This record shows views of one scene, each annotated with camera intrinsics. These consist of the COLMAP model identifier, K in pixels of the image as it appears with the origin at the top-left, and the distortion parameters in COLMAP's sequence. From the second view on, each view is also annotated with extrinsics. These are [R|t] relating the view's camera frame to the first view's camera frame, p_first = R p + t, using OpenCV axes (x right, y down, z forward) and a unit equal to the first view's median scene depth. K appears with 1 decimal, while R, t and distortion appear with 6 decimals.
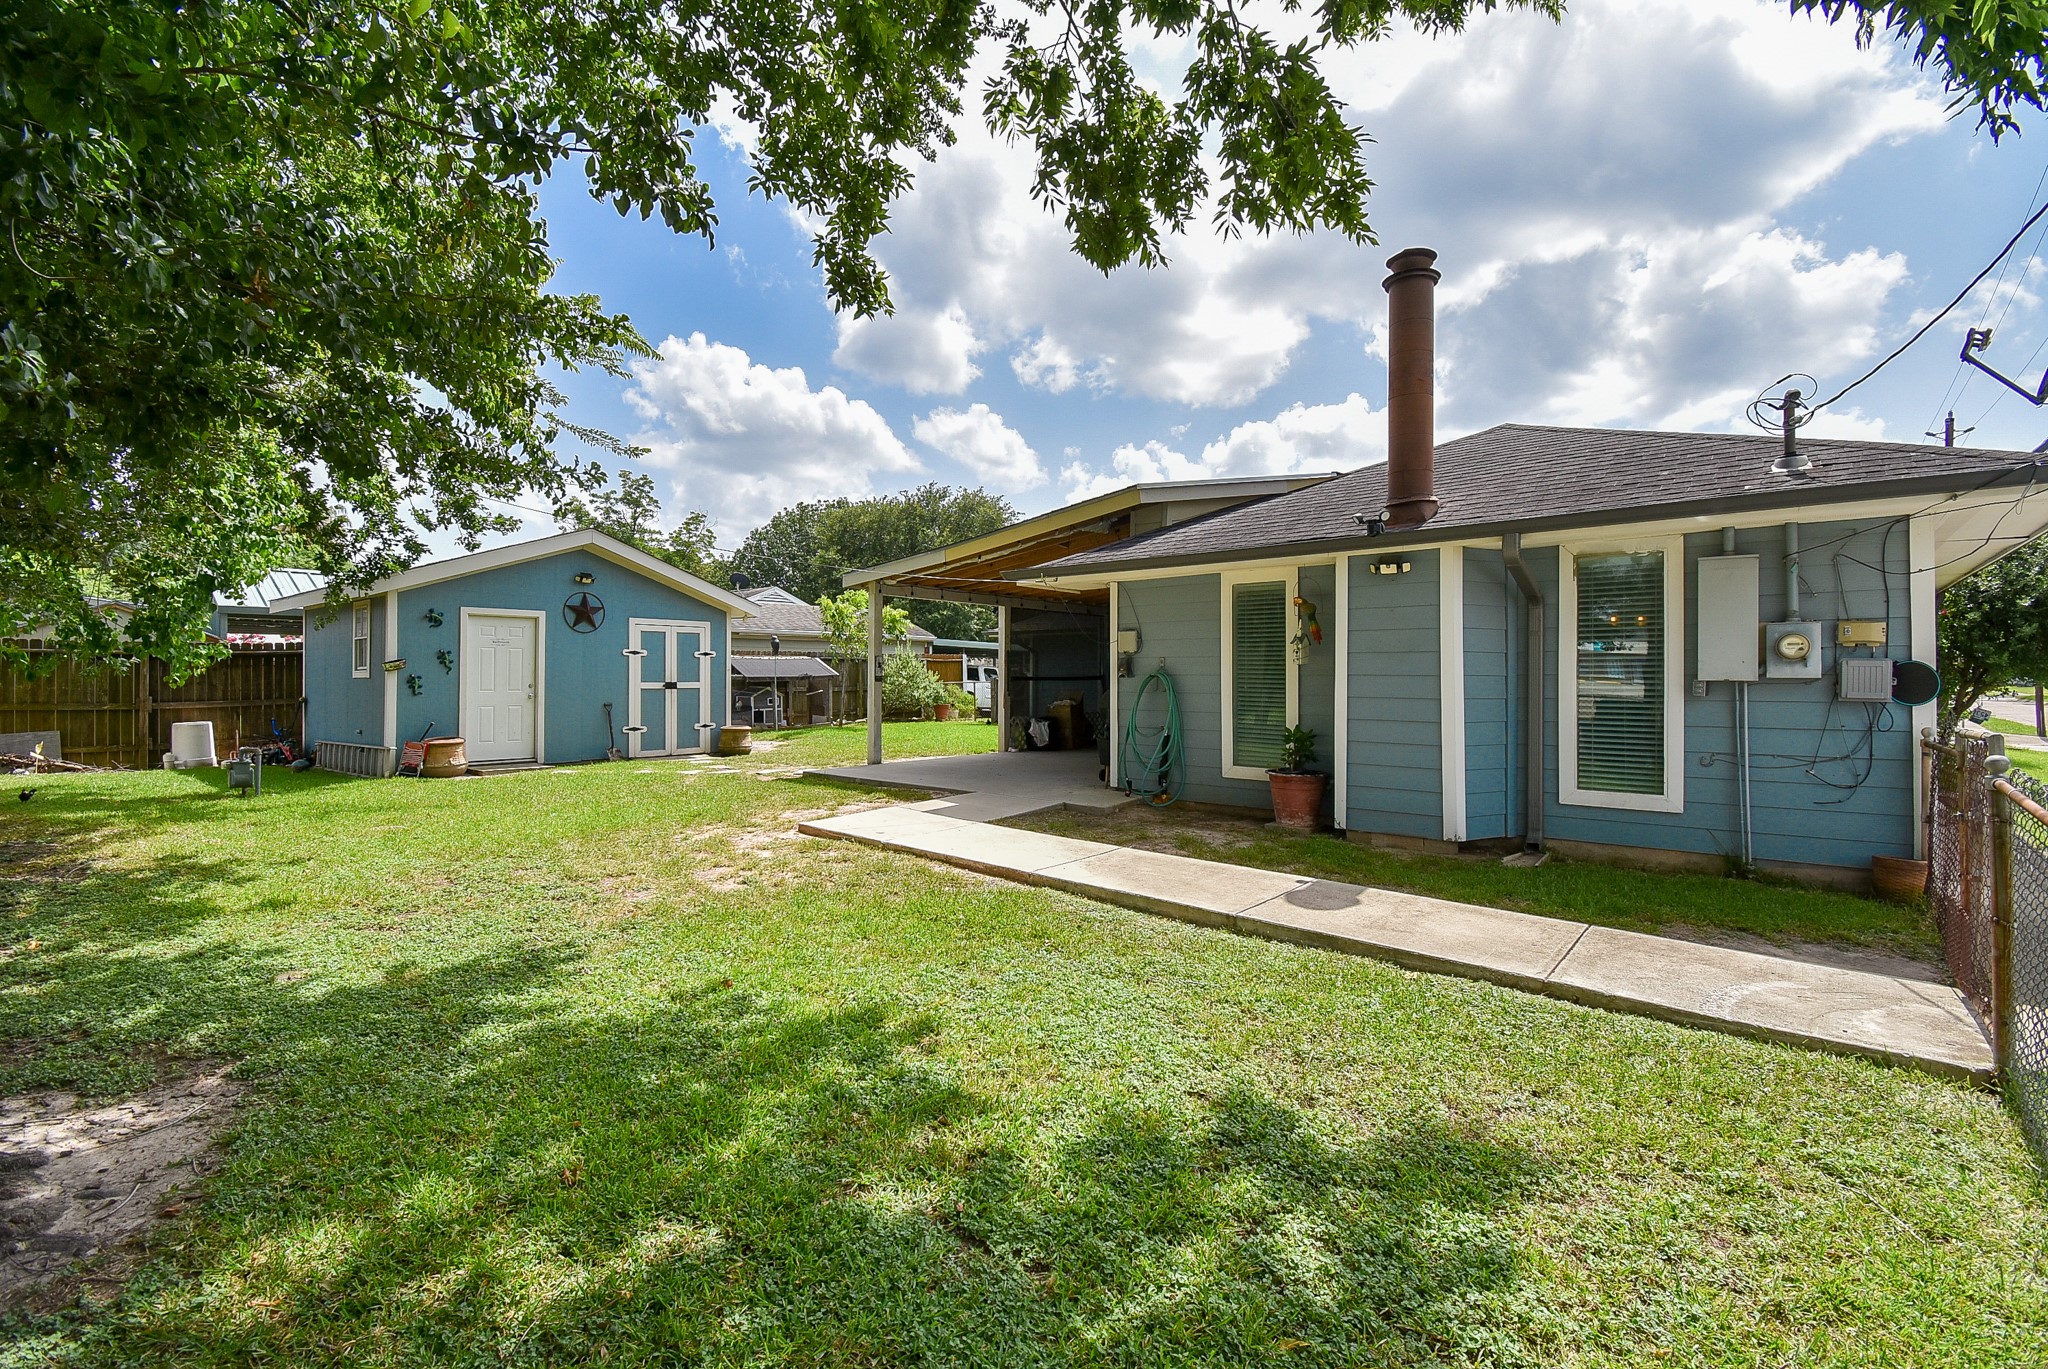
lens RADIAL K [[901.4, 0, 1019.0], [0, 901.4, 673.6], [0, 0, 1]] dist [0.019398, -0.026342]
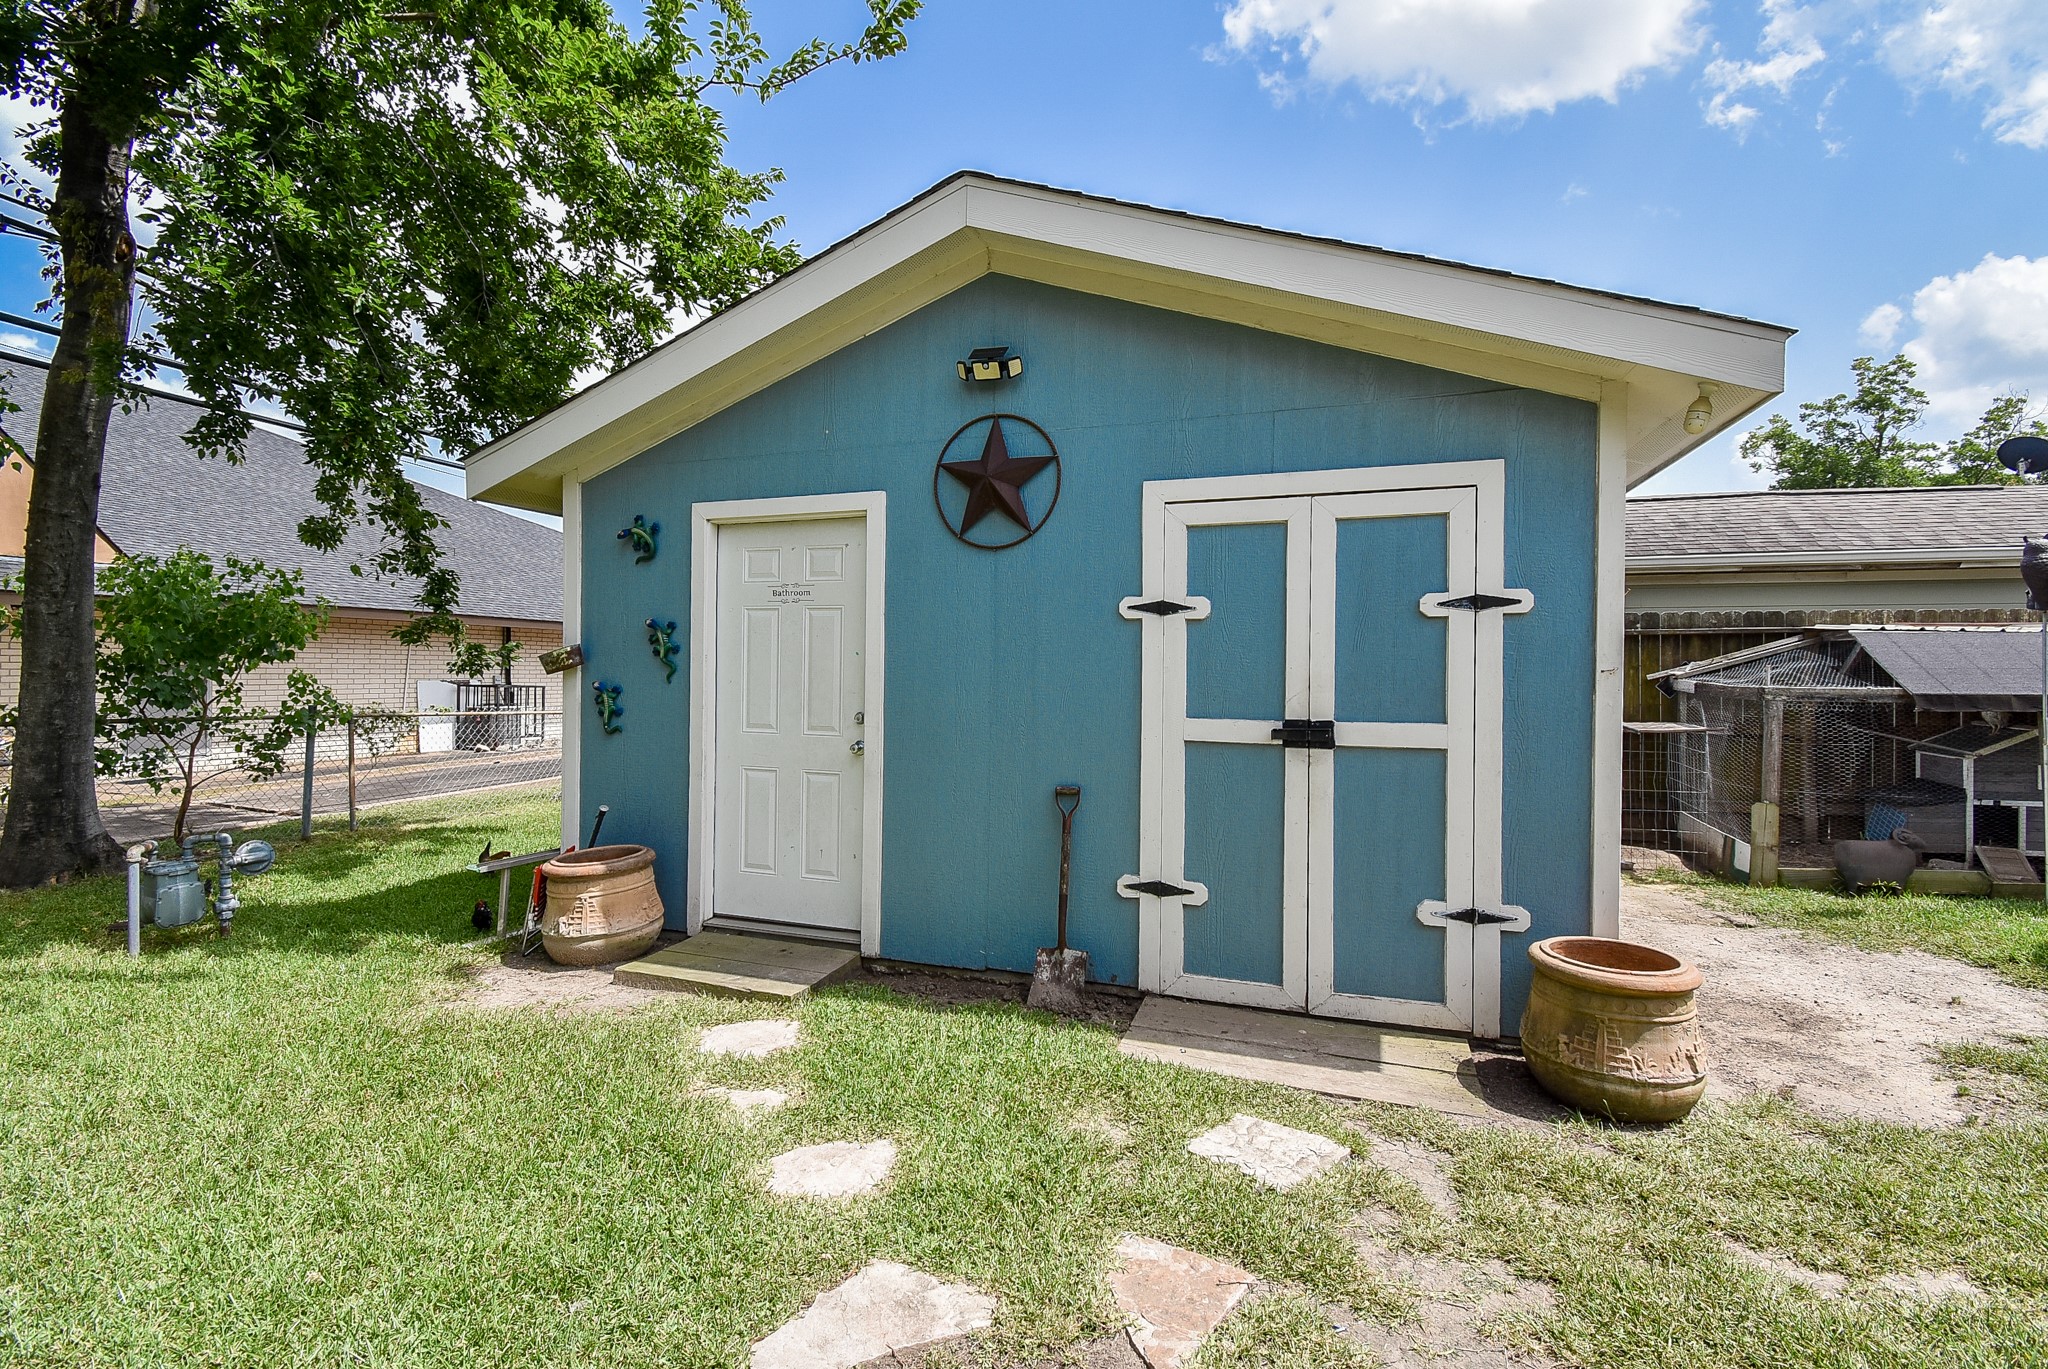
lens RADIAL K [[920.4, 0, 1017.9], [0, 920.4, 671.8], [0, 0, 1]] dist [0.019991, -0.026525]
pose [[0.359553, 0.002269, -0.933122, -0.433665], [-0.002979, 0.999995, 0.001284, -0.009985], [0.933120, 0.002318, 0.359557, 2.051761]]
